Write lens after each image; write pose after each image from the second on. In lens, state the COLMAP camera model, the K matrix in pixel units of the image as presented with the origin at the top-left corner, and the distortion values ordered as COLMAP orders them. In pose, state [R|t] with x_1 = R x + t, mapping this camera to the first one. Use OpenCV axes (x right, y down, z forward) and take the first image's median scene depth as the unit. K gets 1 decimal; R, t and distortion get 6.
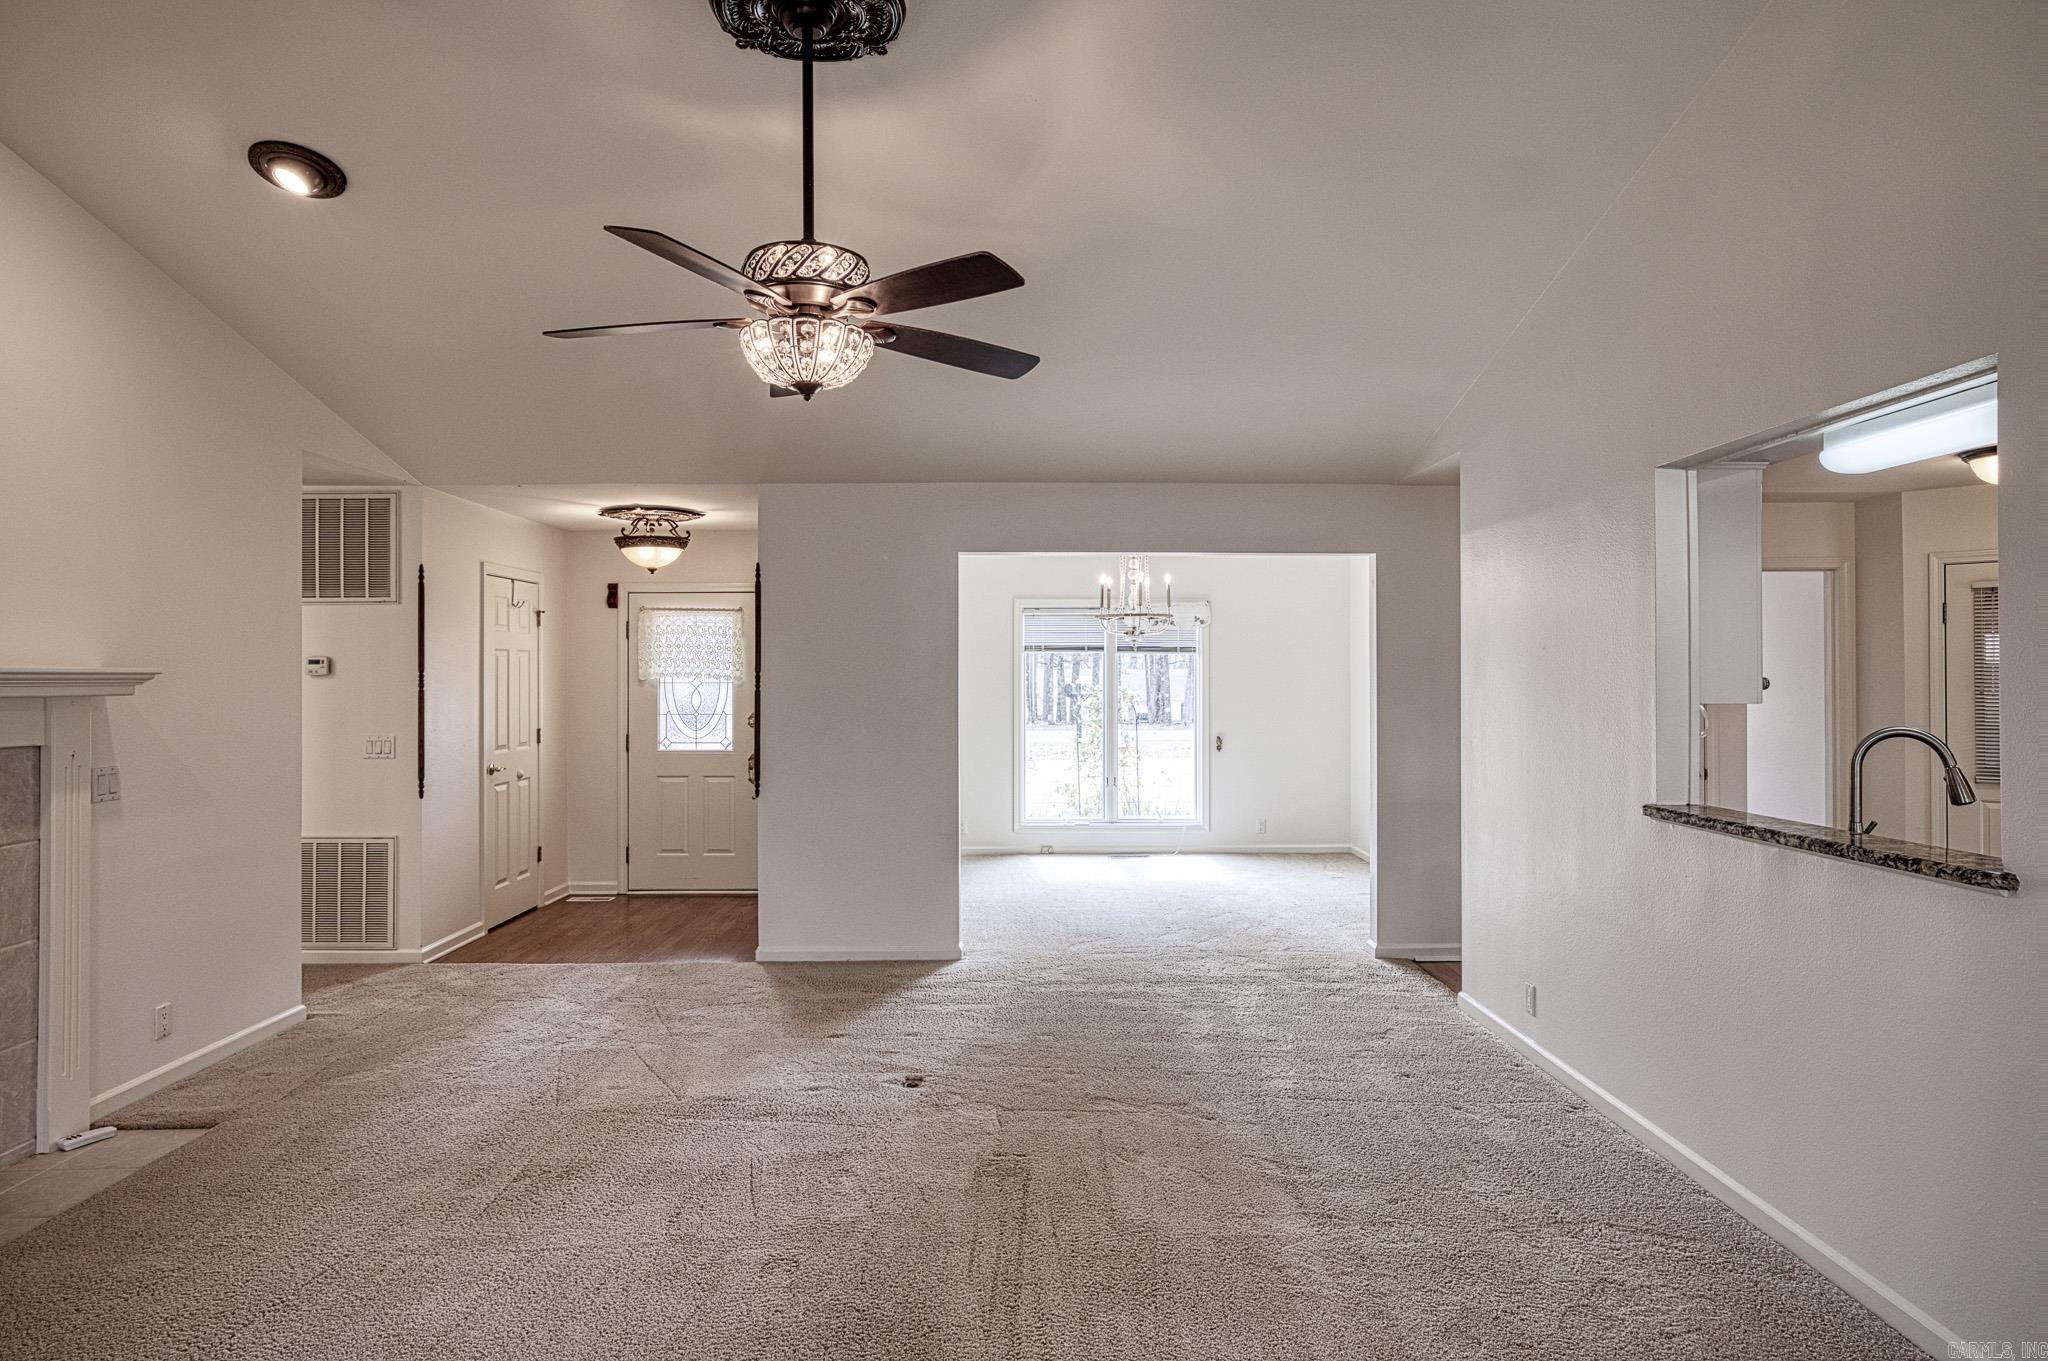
lens RADIAL K [[1164.1, 0, 1014.1], [0, 1164.1, 676.6], [0, 0, 1]] dist [-0.002250, 0.000671]
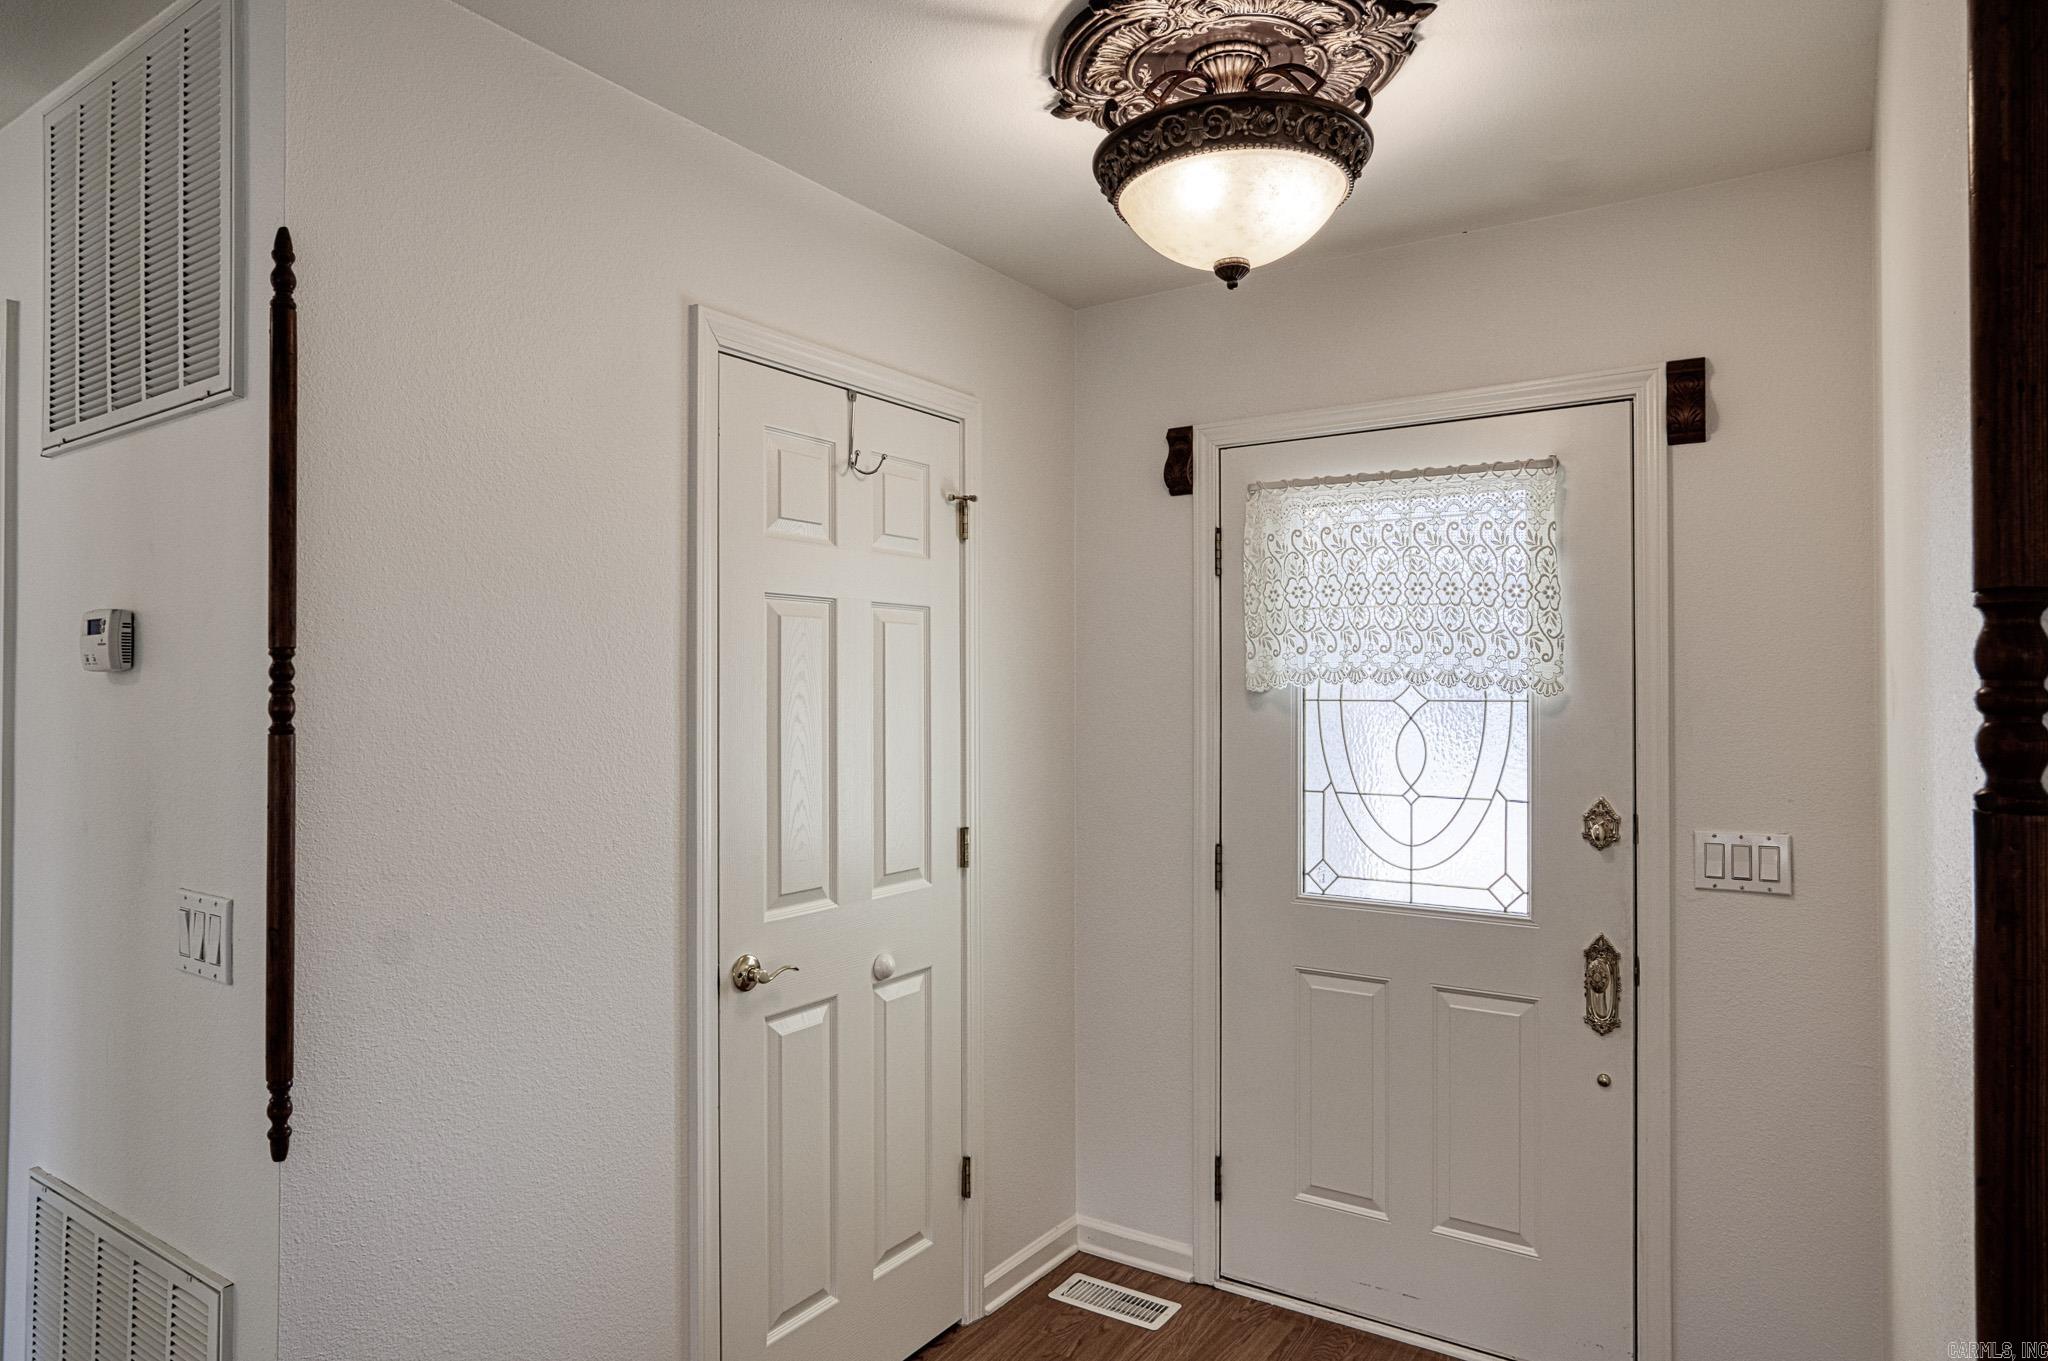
lens RADIAL K [[1214.9, 0, 1024.0], [0, 1214.9, 680.5], [0, 0, 1]] dist [-0.034836, 0.031078]
pose [[0.830882, -0.004778, -0.556428, -0.202710], [0.000124, 0.999965, -0.008402, 0.003120], [0.556449, 0.006913, 0.830853, 0.765086]]
